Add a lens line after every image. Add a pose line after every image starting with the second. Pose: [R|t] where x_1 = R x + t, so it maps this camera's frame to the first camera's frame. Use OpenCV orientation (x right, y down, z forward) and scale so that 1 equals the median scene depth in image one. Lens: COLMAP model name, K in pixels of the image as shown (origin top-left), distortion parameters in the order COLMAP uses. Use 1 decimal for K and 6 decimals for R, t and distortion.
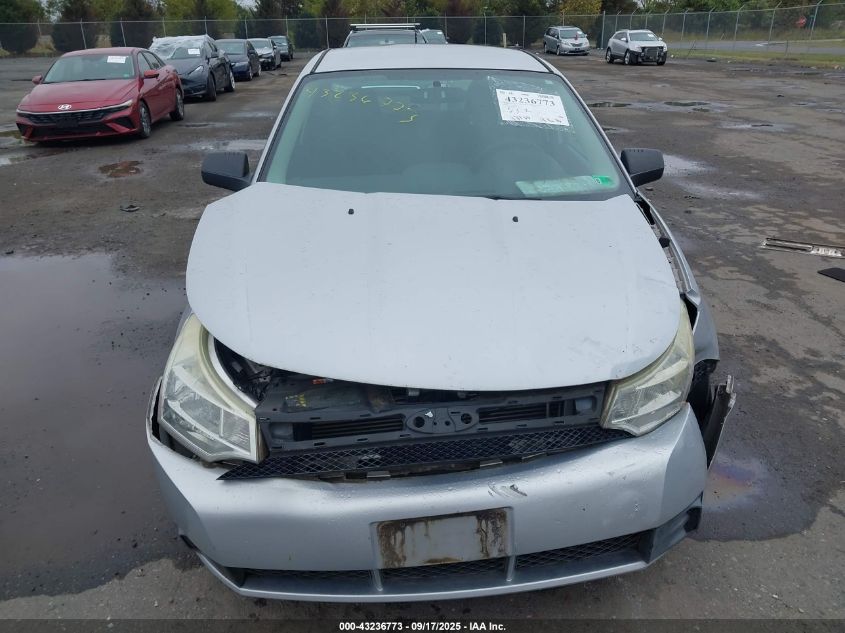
lens RADIAL K [[637.7, 0, 422.5], [0, 637.7, 316.5], [0, 0, 1]] dist [0.001482, -0.003815]
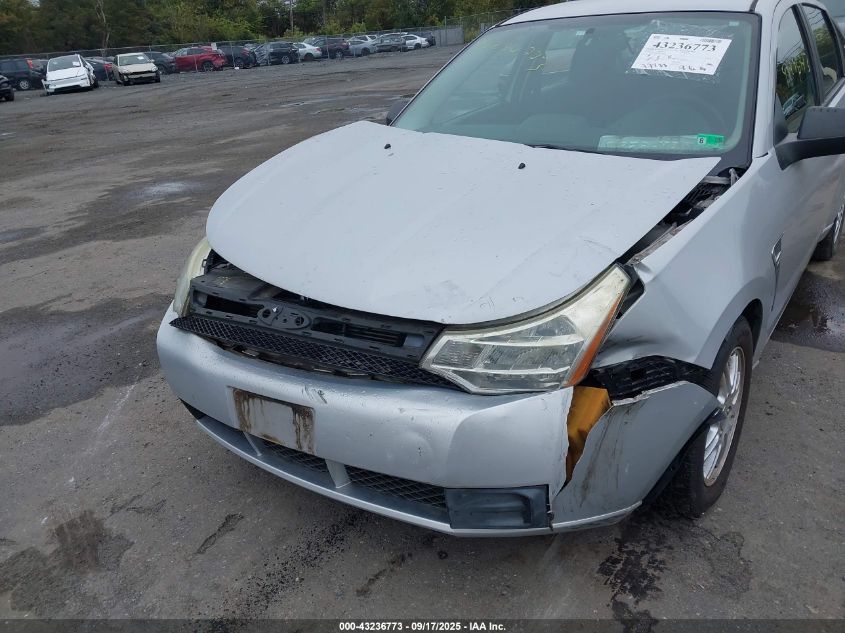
lens RADIAL K [[637.7, 0, 422.5], [0, 637.7, 316.5], [0, 0, 1]] dist [0.001482, -0.003815]
pose [[0.785982, 0.214693, -0.579775, 0.854334], [-0.195535, 0.975955, 0.096320, 0.002775], [0.586513, 0.037661, 0.809064, 0.214902]]
